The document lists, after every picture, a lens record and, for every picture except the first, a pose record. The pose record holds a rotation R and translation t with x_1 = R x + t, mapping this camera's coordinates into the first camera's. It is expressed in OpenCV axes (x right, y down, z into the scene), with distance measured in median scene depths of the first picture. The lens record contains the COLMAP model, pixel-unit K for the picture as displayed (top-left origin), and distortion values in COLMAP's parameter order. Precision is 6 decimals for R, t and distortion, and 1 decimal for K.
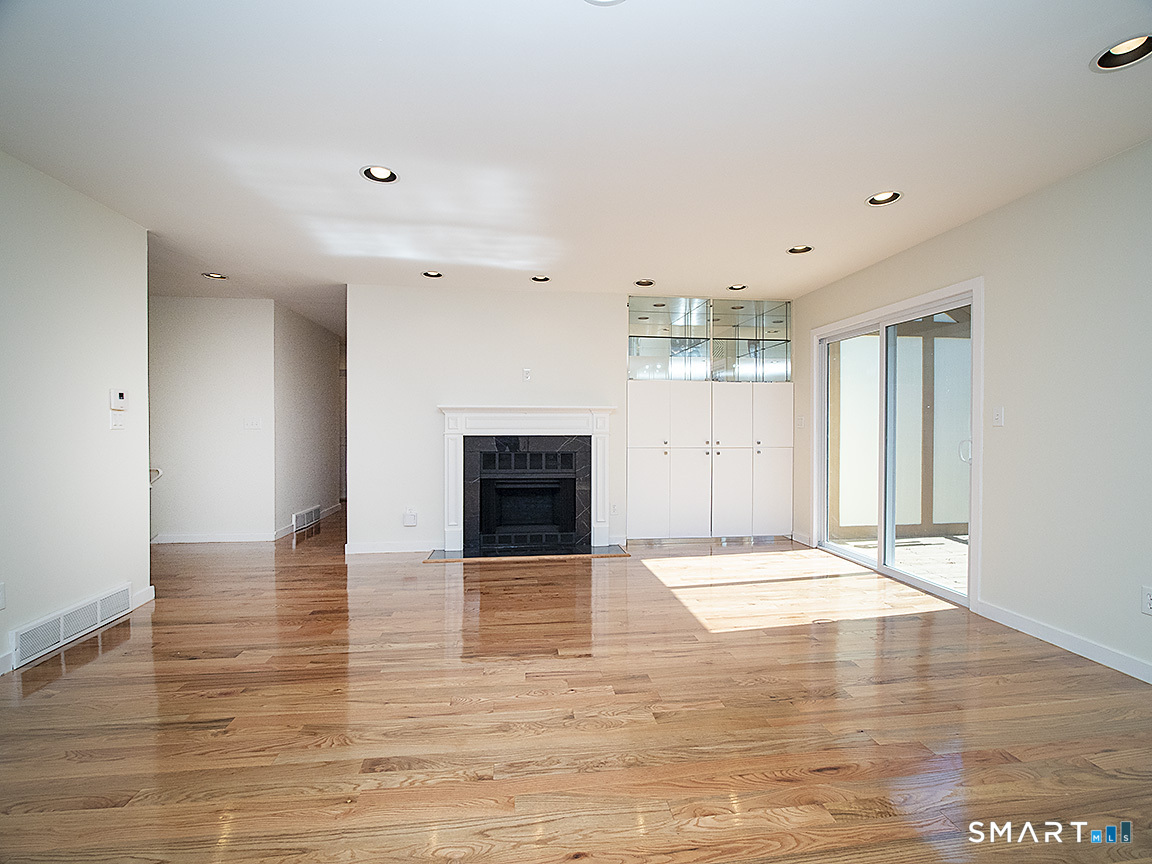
lens RADIAL K [[528.9, 0, 587.6], [0, 528.9, 431.0], [0, 0, 1]] dist [-0.015961, -0.000059]
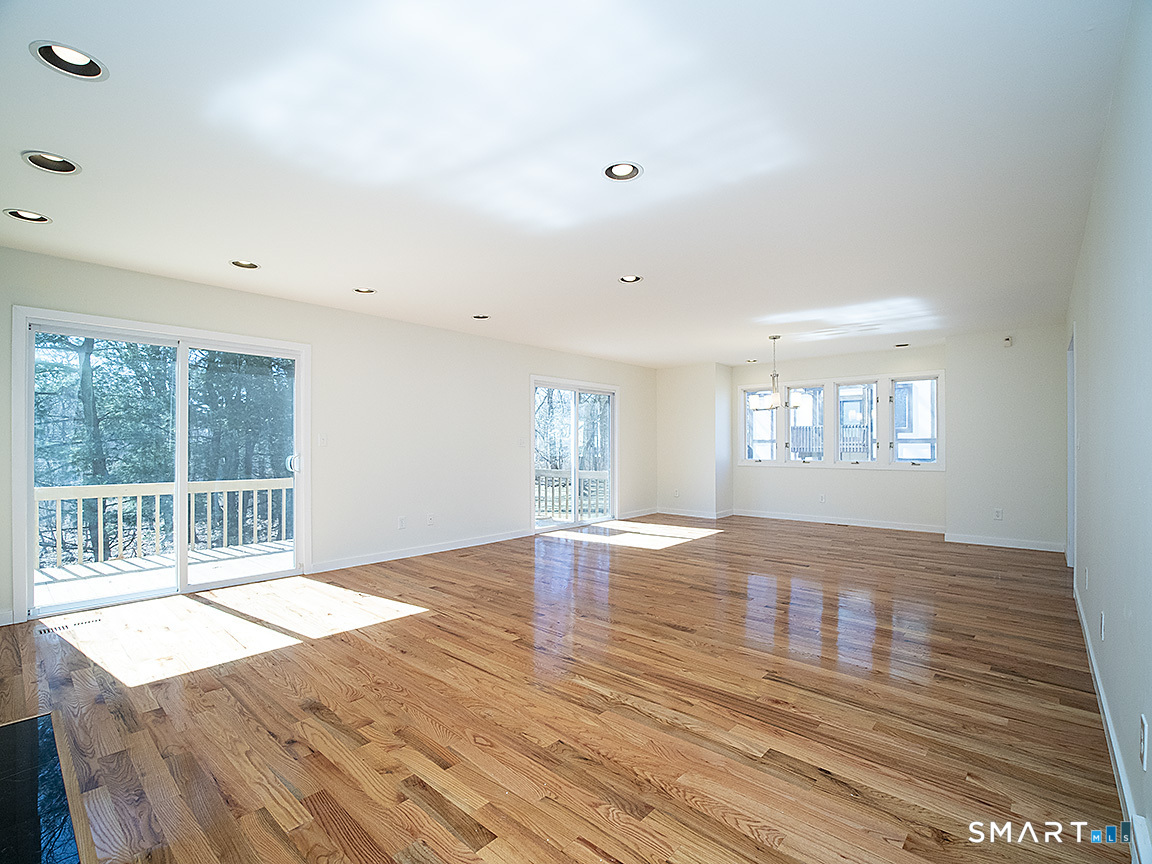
lens RADIAL K [[528.9, 0, 587.6], [0, 528.9, 431.0], [0, 0, 1]] dist [-0.015961, -0.000059]
pose [[-0.658200, 0.021294, 0.752542, -1.001968], [0.005334, 0.999707, -0.023623, -0.014011], [-0.752825, -0.011535, -0.658120, 1.581232]]
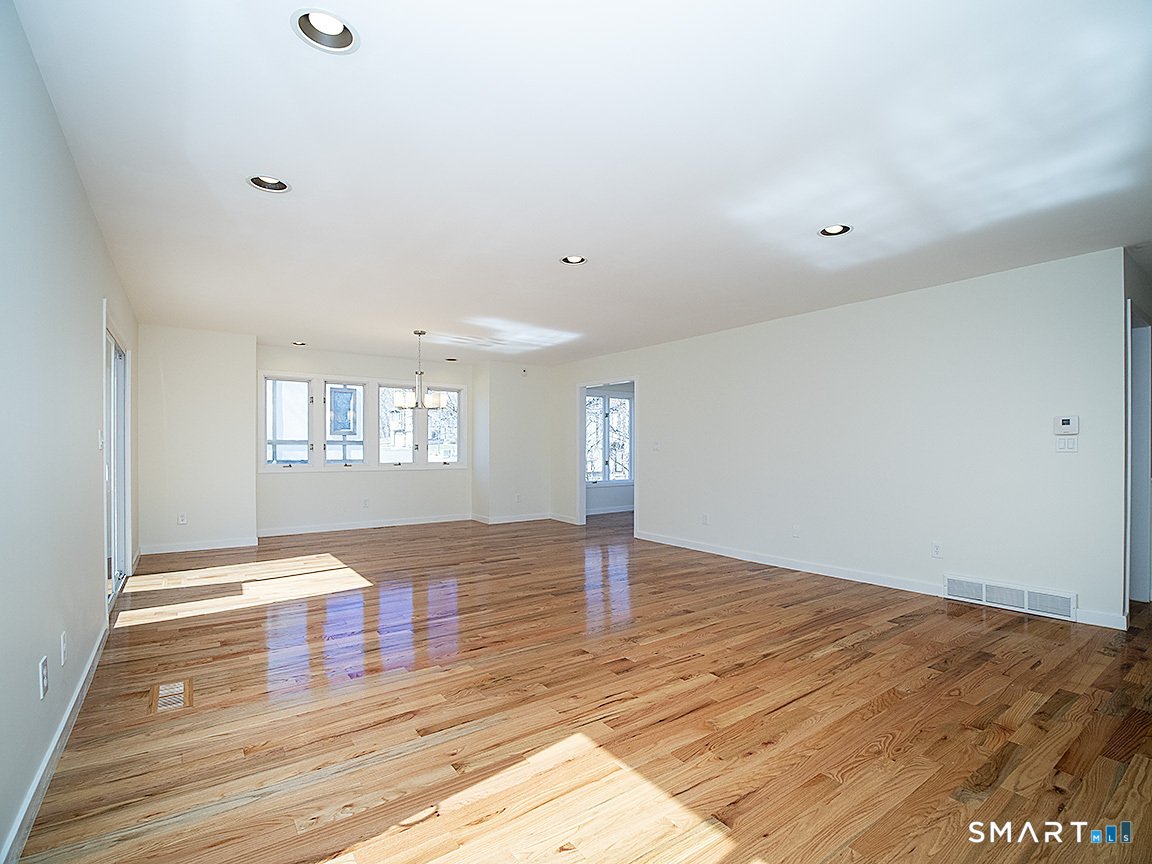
lens RADIAL K [[535.8, 0, 578.1], [0, 535.8, 437.7], [0, 0, 1]] dist [-0.015695, 0.000304]
pose [[-0.882584, -0.009424, -0.470061, 0.625257], [-0.005055, 0.999931, -0.010557, -0.019814], [0.470128, -0.006941, -0.882571, 1.697898]]
